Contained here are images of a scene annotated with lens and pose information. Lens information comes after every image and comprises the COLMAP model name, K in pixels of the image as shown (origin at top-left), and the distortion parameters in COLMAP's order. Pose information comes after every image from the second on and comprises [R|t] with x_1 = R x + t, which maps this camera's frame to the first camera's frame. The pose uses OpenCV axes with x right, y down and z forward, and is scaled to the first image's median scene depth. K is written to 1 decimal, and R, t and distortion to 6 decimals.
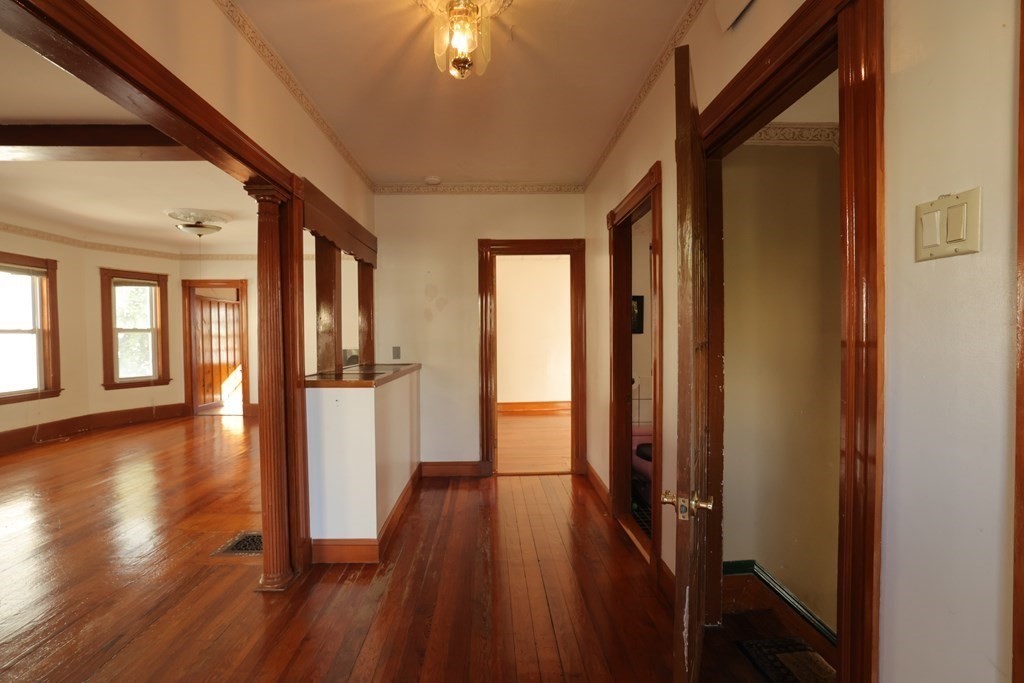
lens RADIAL K [[437.4, 0, 502.7], [0, 437.4, 341.5], [0, 0, 1]] dist [-0.055517, 0.021956]
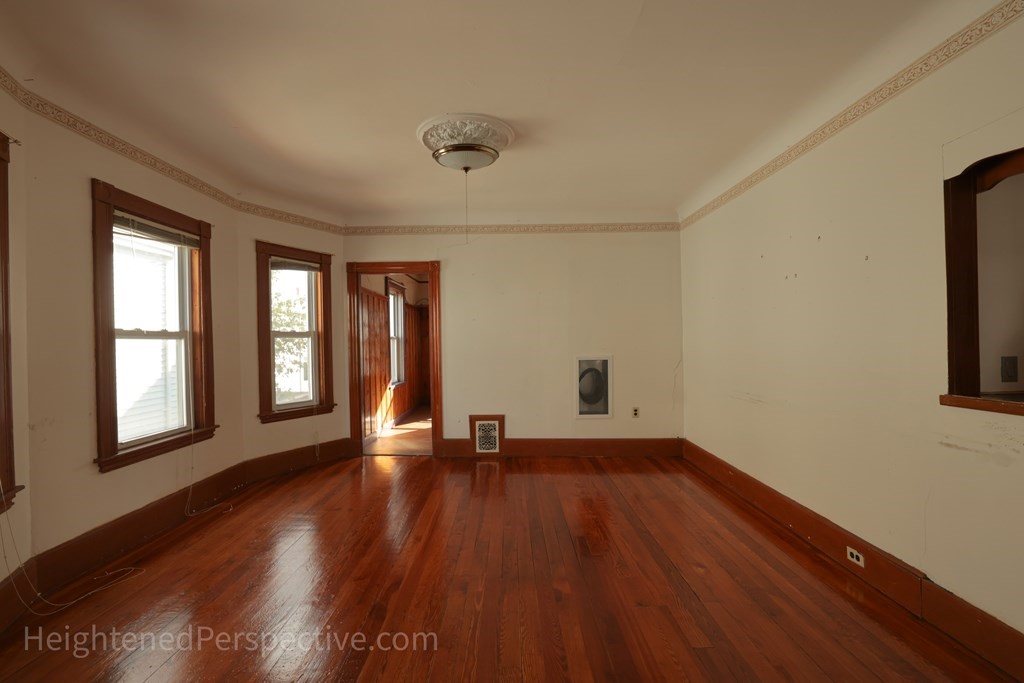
lens RADIAL K [[437.4, 0, 502.7], [0, 437.4, 341.5], [0, 0, 1]] dist [-0.055517, 0.021956]
pose [[0.998839, -0.006880, -0.047676, -0.482864], [0.006102, 0.999846, -0.016463, -0.000904], [0.047782, 0.016153, 0.998727, 0.311745]]
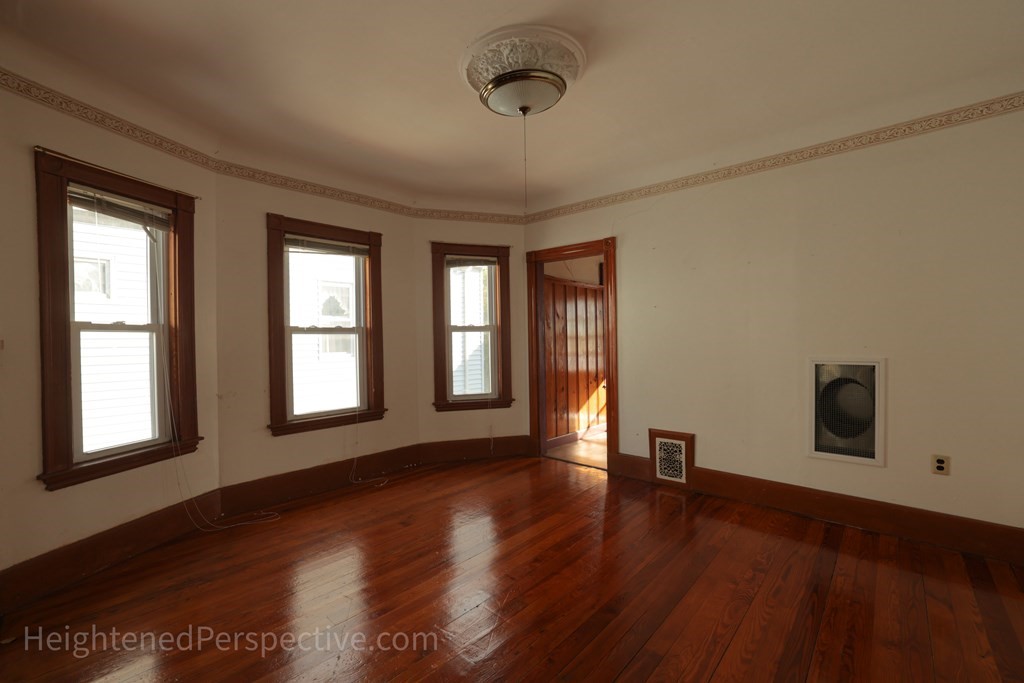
lens RADIAL K [[437.4, 0, 502.7], [0, 437.4, 341.5], [0, 0, 1]] dist [-0.055517, 0.021956]
pose [[0.715596, 0.000915, -0.698514, -0.311043], [-0.002174, 0.999997, -0.000918, -0.003391], [0.698511, 0.002176, 0.715596, 0.501801]]
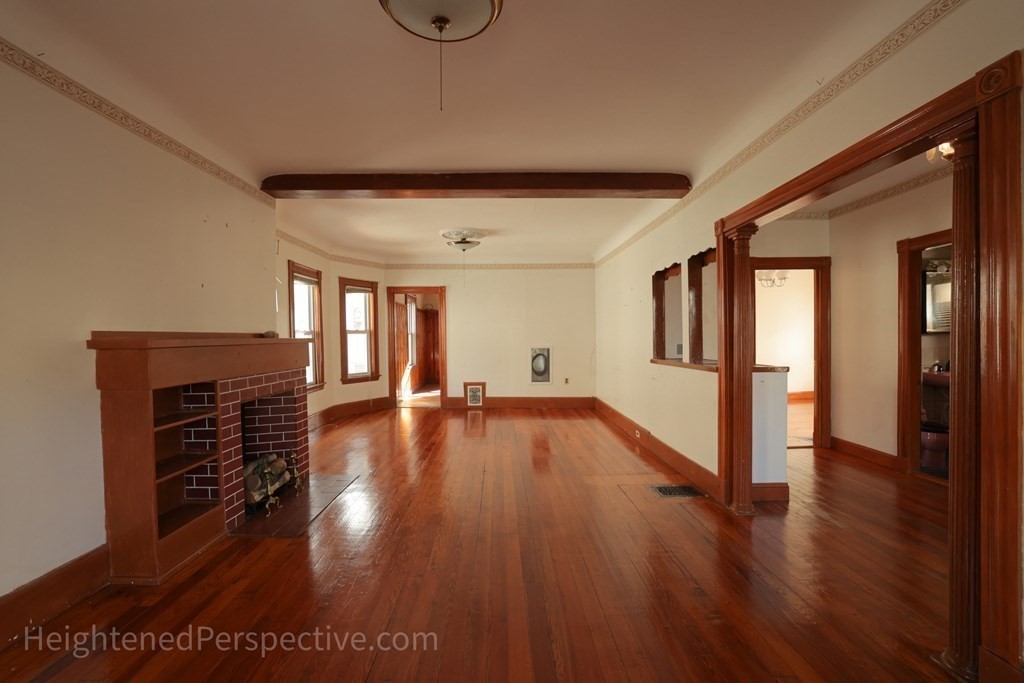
lens RADIAL K [[437.4, 0, 502.7], [0, 437.4, 341.5], [0, 0, 1]] dist [-0.055517, 0.021956]
pose [[0.999654, -0.001906, -0.026218, -0.437185], [0.001809, 0.999991, -0.003716, 0.004408], [0.026225, 0.003667, 0.999649, -0.142729]]
